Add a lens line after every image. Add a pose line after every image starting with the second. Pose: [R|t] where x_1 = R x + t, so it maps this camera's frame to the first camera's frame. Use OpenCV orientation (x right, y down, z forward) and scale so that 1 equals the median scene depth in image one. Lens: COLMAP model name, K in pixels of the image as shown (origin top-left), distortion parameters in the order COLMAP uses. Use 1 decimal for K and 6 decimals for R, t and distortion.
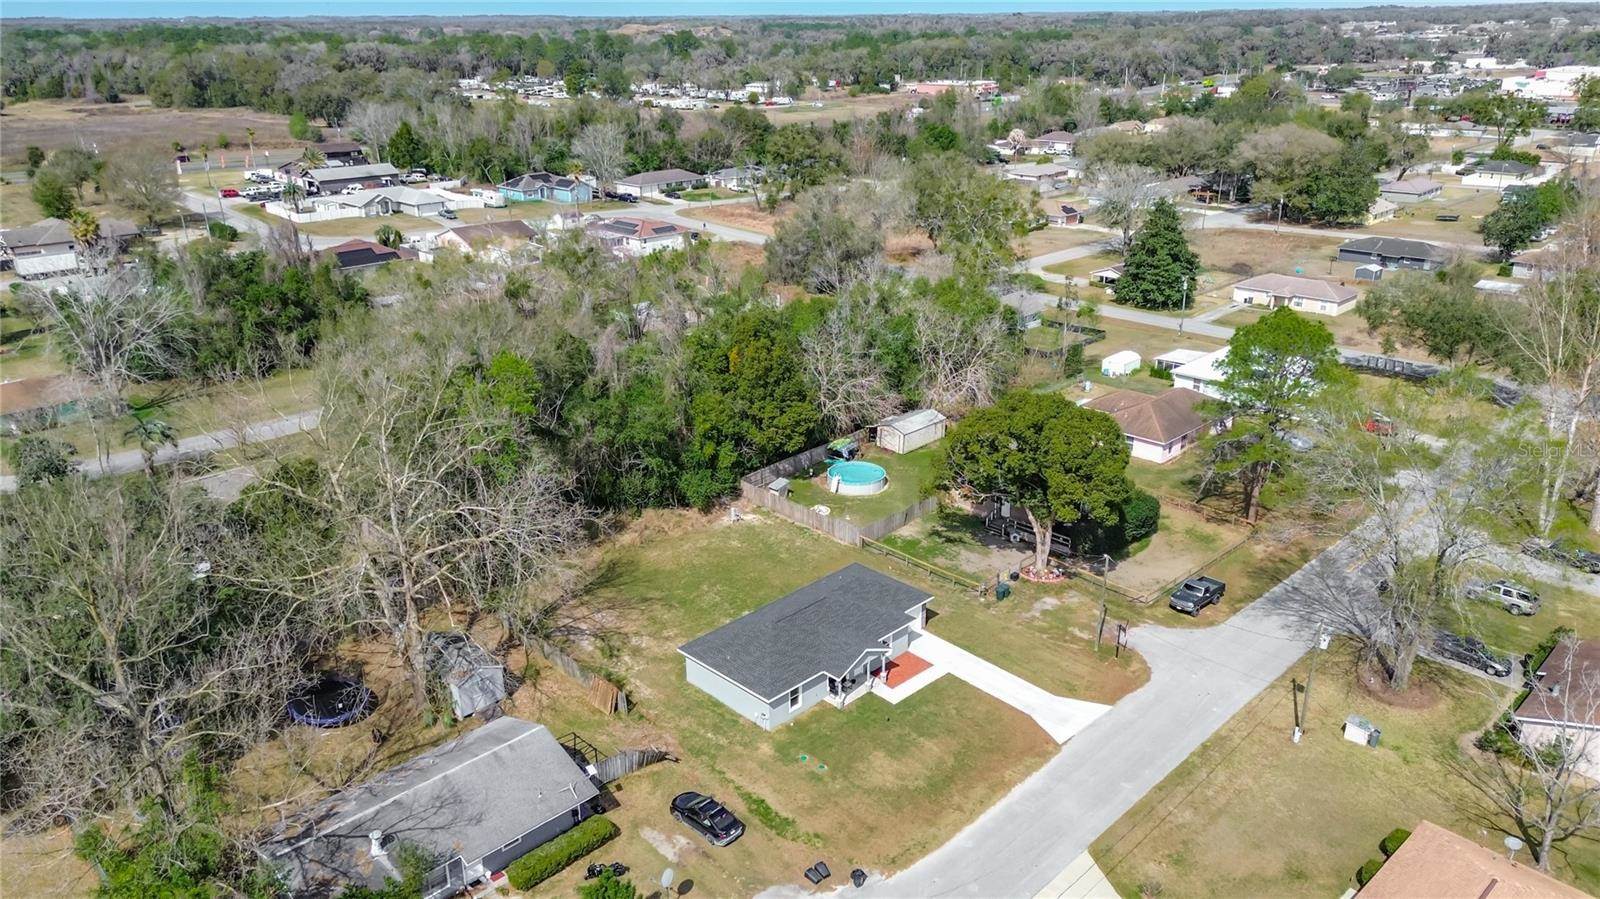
lens RADIAL K [[1132.8, 0, 800.0], [0, 1132.8, 449.5], [0, 0, 1]] dist [0.078163, -0.077709]
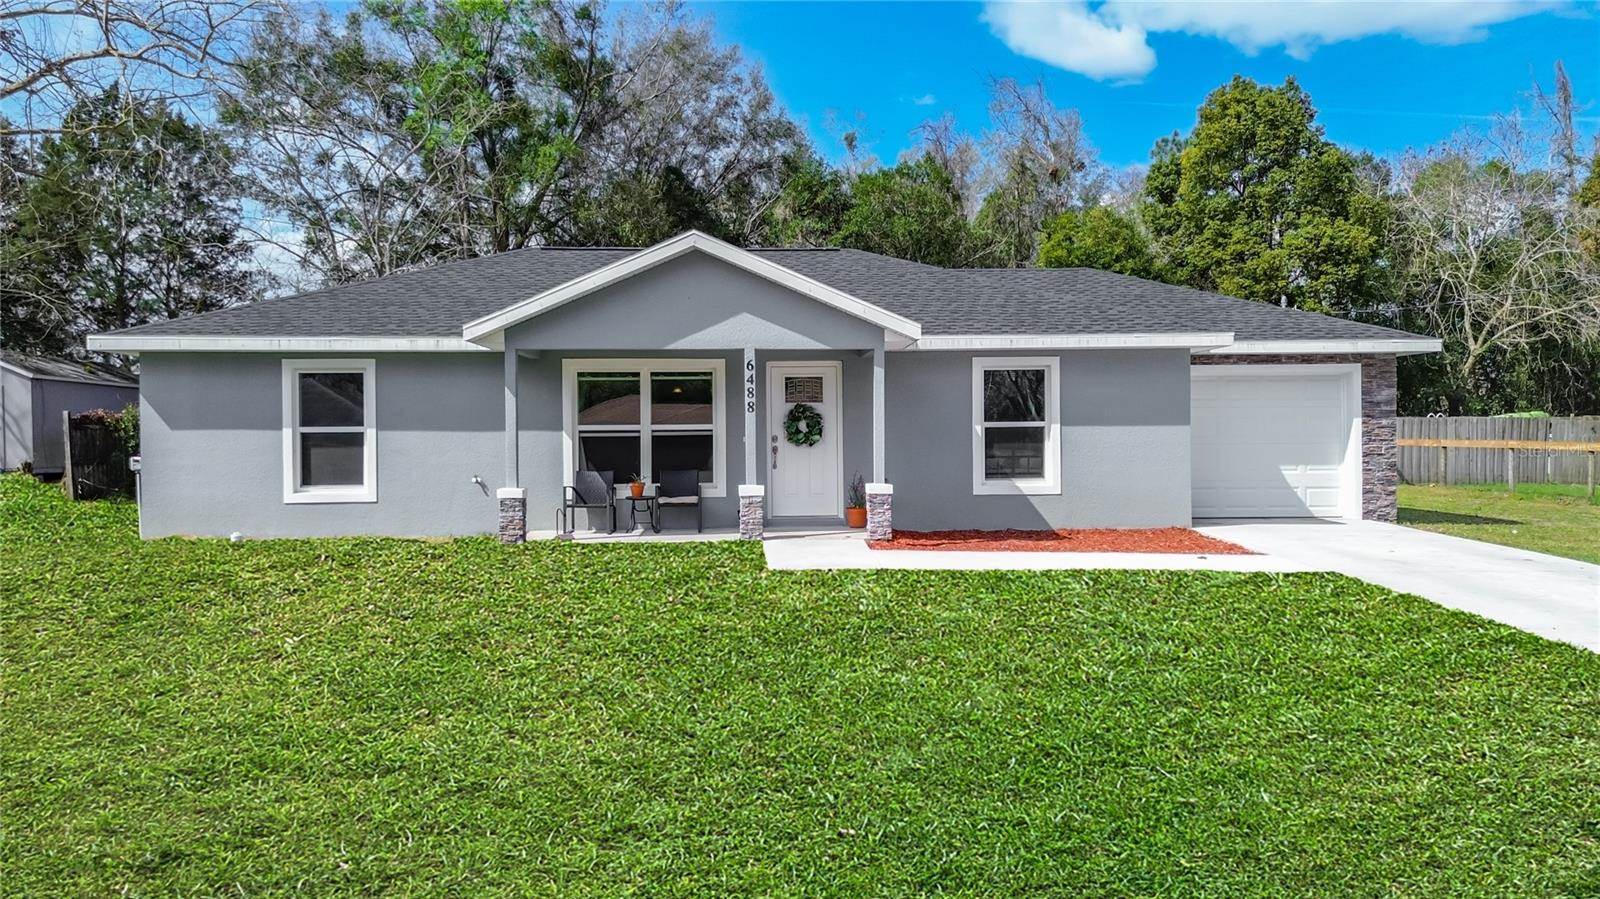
lens RADIAL K [[1137.0, 0, 800.0], [0, 1137.0, 449.5], [0, 0, 1]] dist [0.058063, -0.049405]
pose [[0.737839, 0.008581, -0.674923, 0.133253], [-0.237875, 0.939072, -0.248110, 0.173109], [0.631672, 0.343613, 0.694925, 0.629697]]
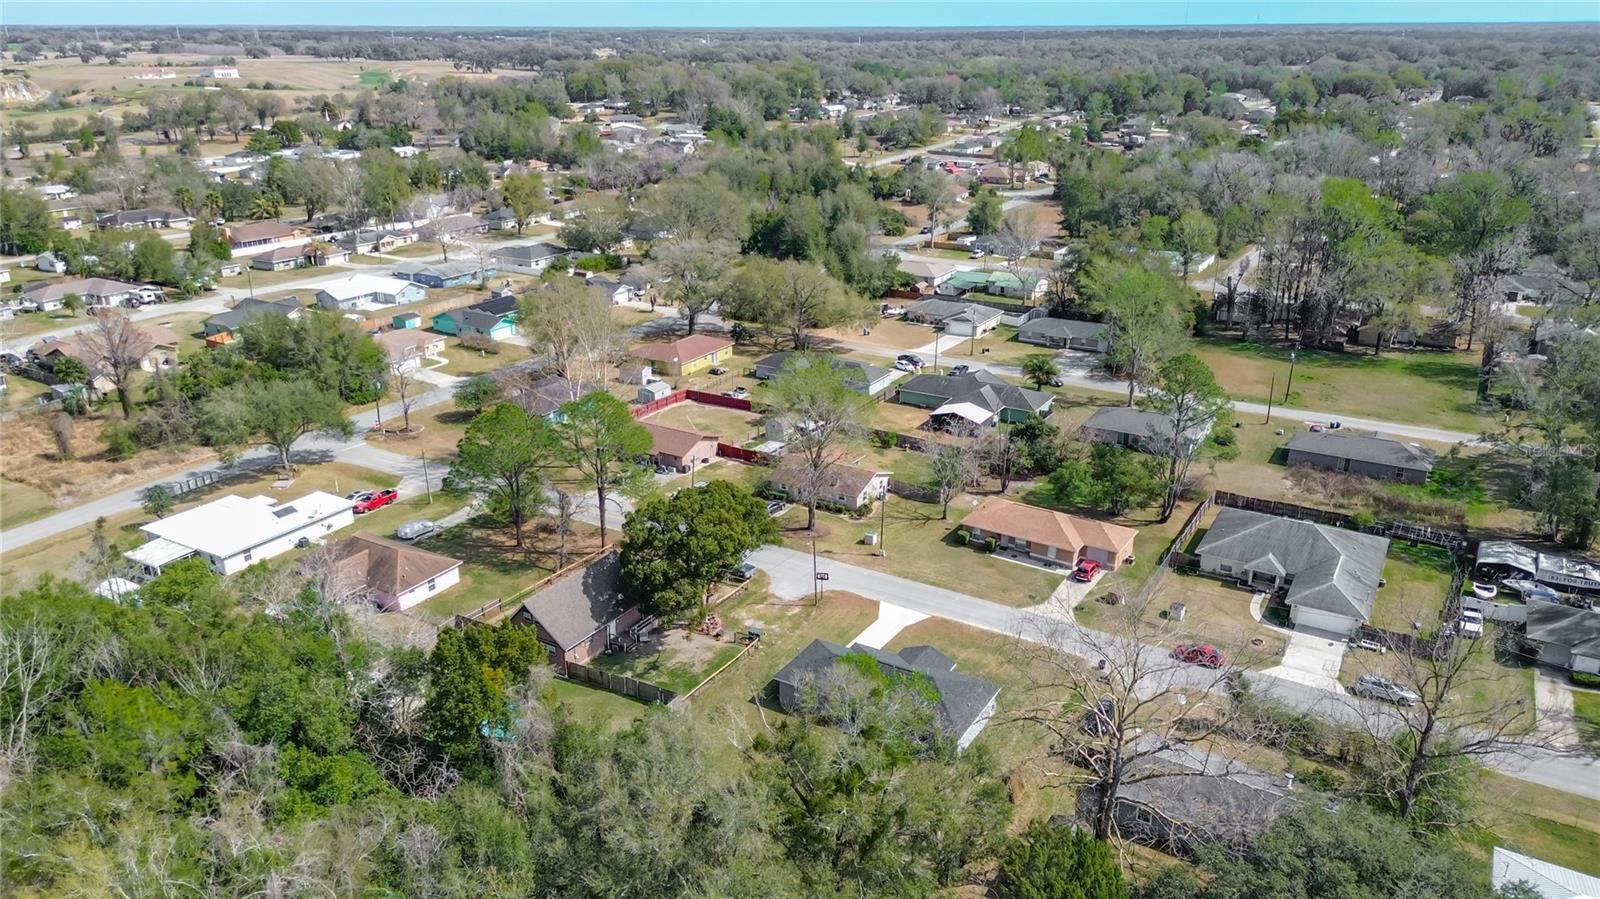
lens RADIAL K [[1108.8, 0, 800.9], [0, 1108.8, 497.6], [0, 0, 1]] dist [0.076871, -0.073743]
pose [[-0.245240, -0.371103, 0.895623, -0.737152], [0.349441, 0.827896, 0.438724, -0.438505], [-0.904294, 0.420560, -0.073354, 0.816536]]
